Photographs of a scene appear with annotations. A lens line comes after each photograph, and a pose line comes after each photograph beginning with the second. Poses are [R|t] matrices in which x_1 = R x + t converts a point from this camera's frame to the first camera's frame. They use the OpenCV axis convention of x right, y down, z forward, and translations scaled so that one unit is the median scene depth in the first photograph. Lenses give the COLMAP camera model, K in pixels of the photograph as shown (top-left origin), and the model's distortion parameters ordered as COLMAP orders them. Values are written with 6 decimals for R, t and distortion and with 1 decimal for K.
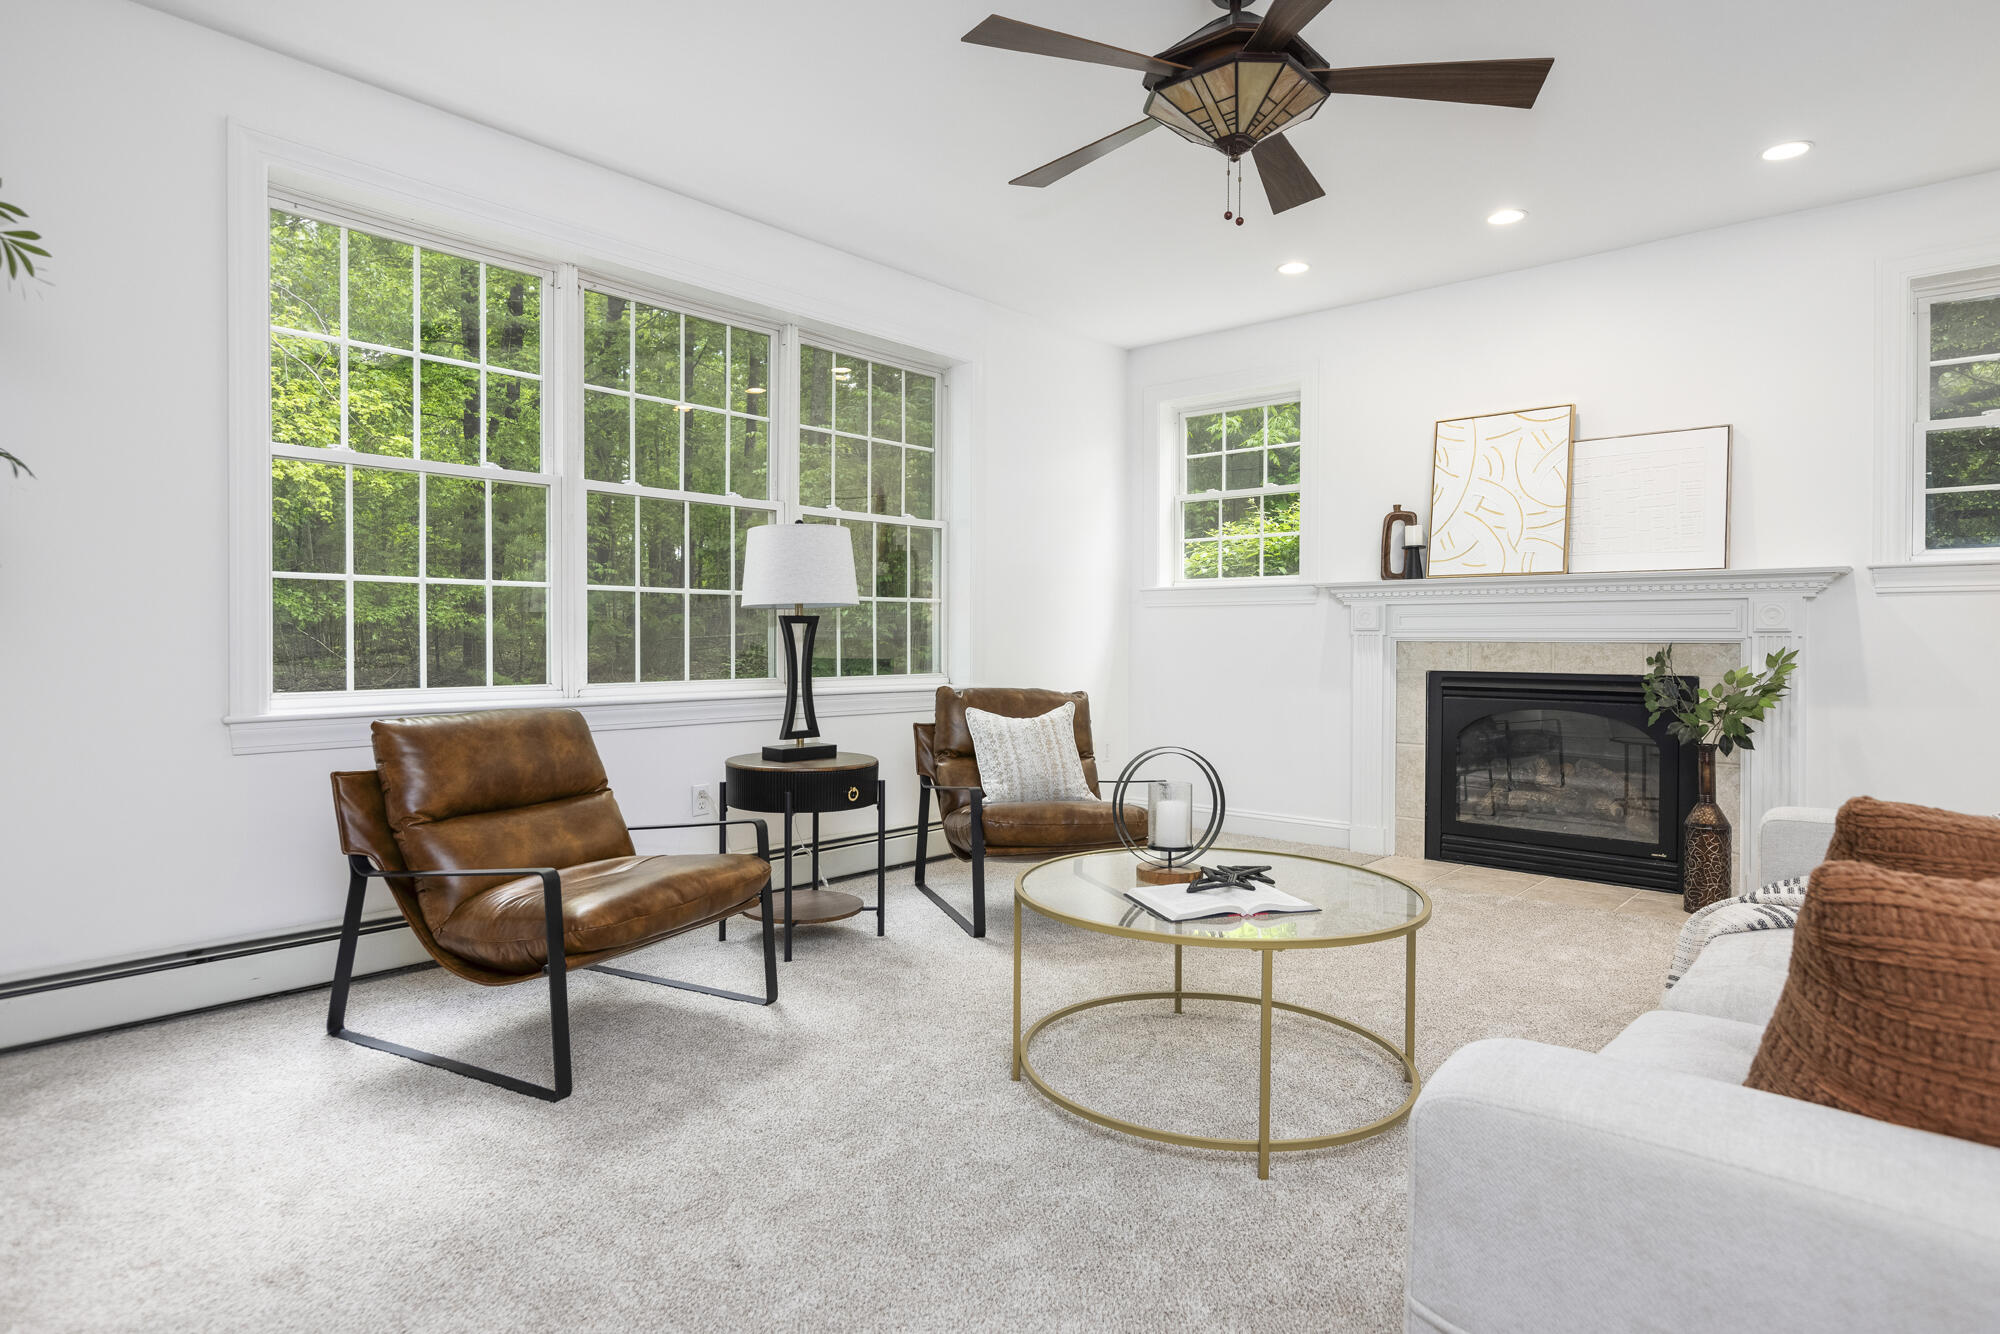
lens RADIAL K [[1136.0, 0, 991.5], [0, 1136.0, 663.9], [0, 0, 1]] dist [0.006294, 0.002675]
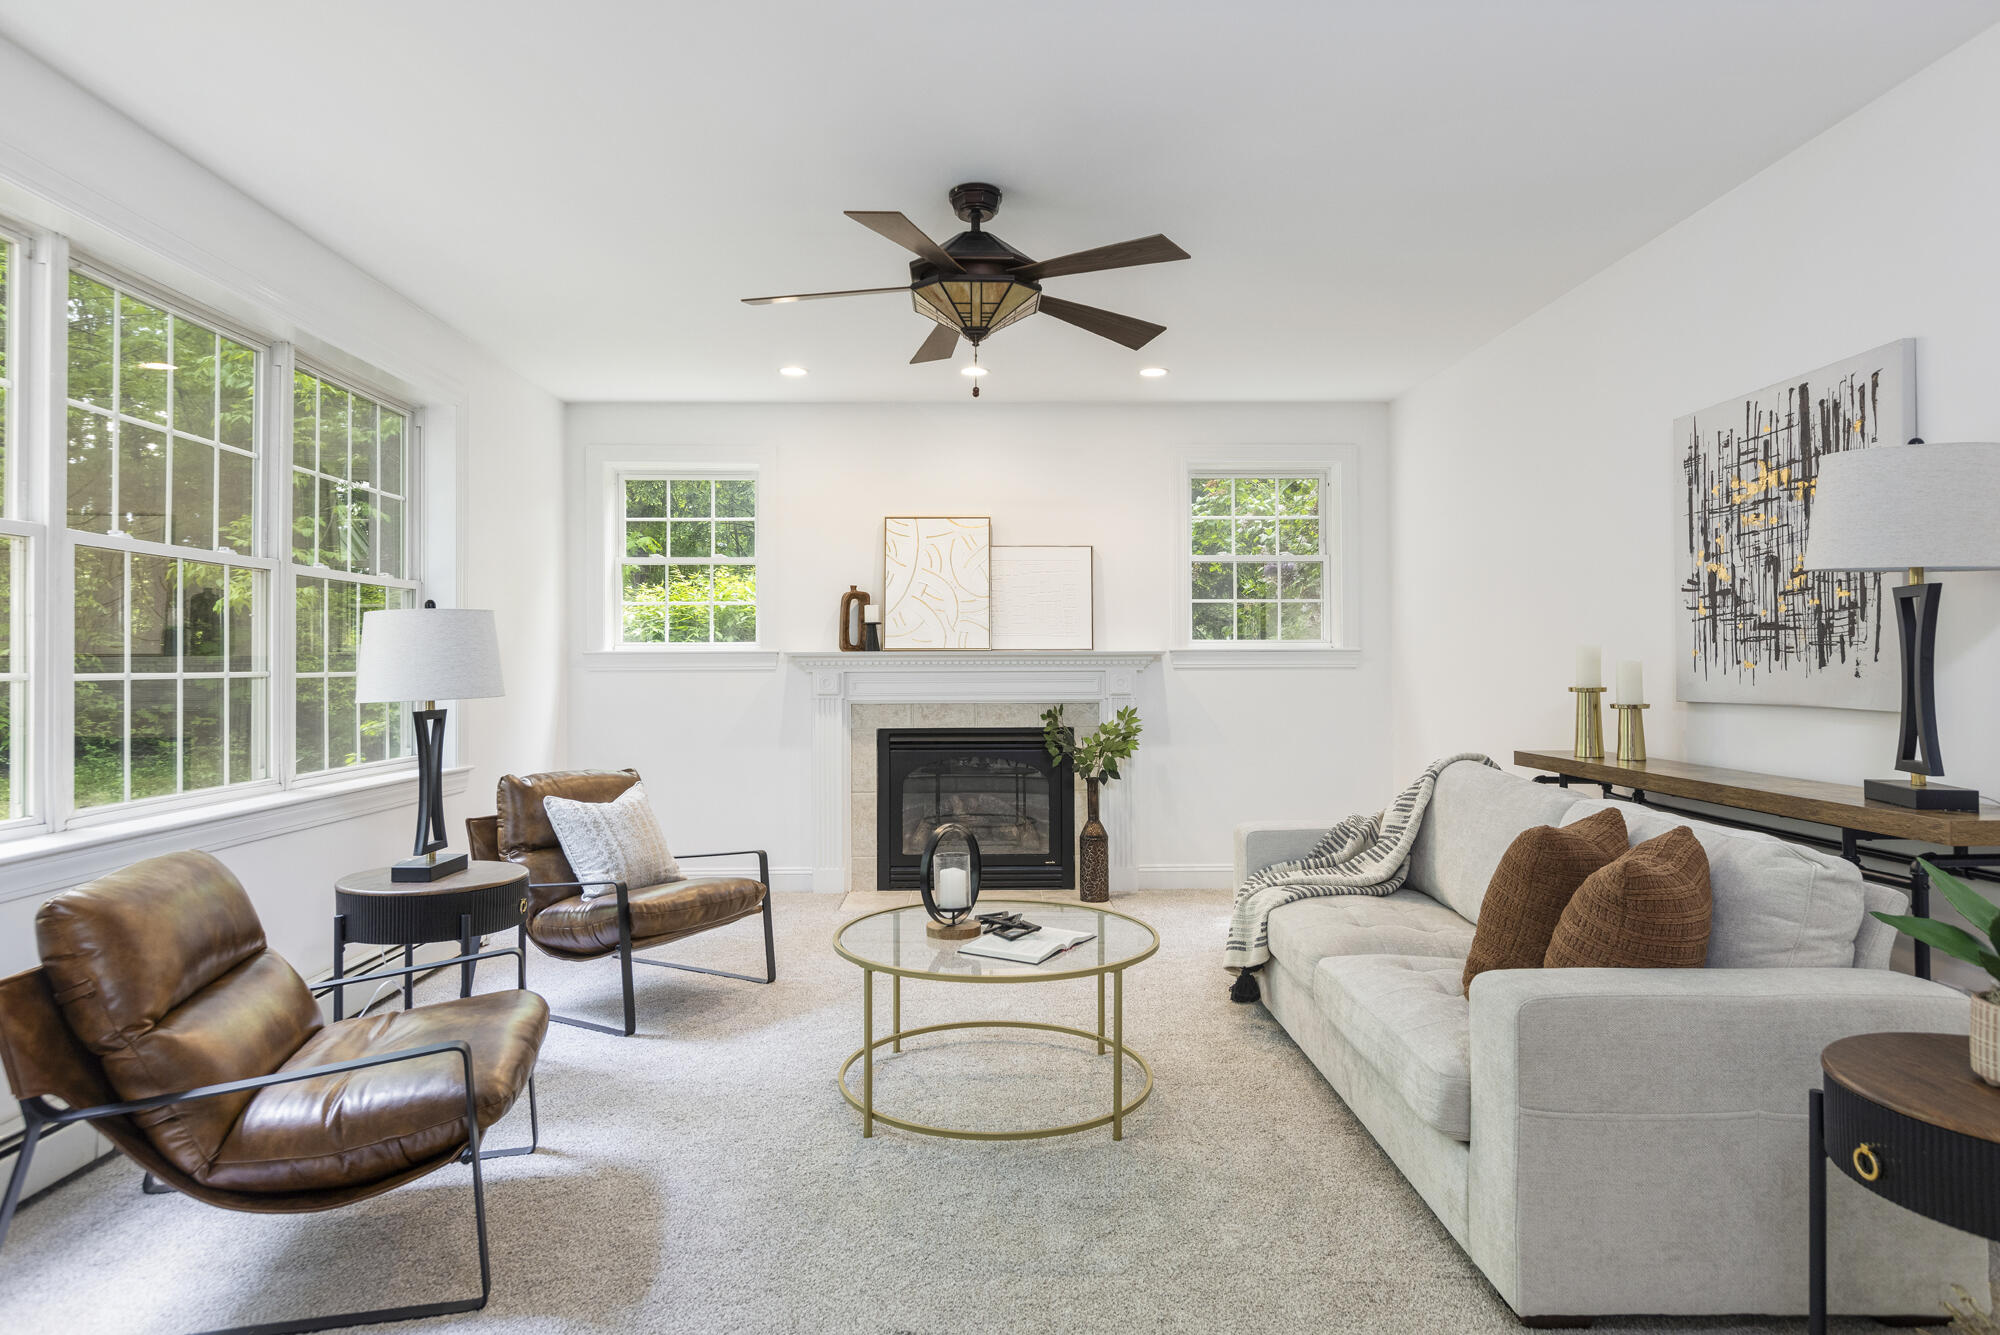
lens RADIAL K [[1193.0, 0, 1002.2], [0, 1193.0, 658.7], [0, 0, 1]] dist [-0.003728, -0.003814]
pose [[0.714416, -0.005521, 0.699700, -0.429970], [0.020402, 0.999708, -0.012944, -0.053197], [-0.699424, 0.023523, 0.714320, 0.037280]]
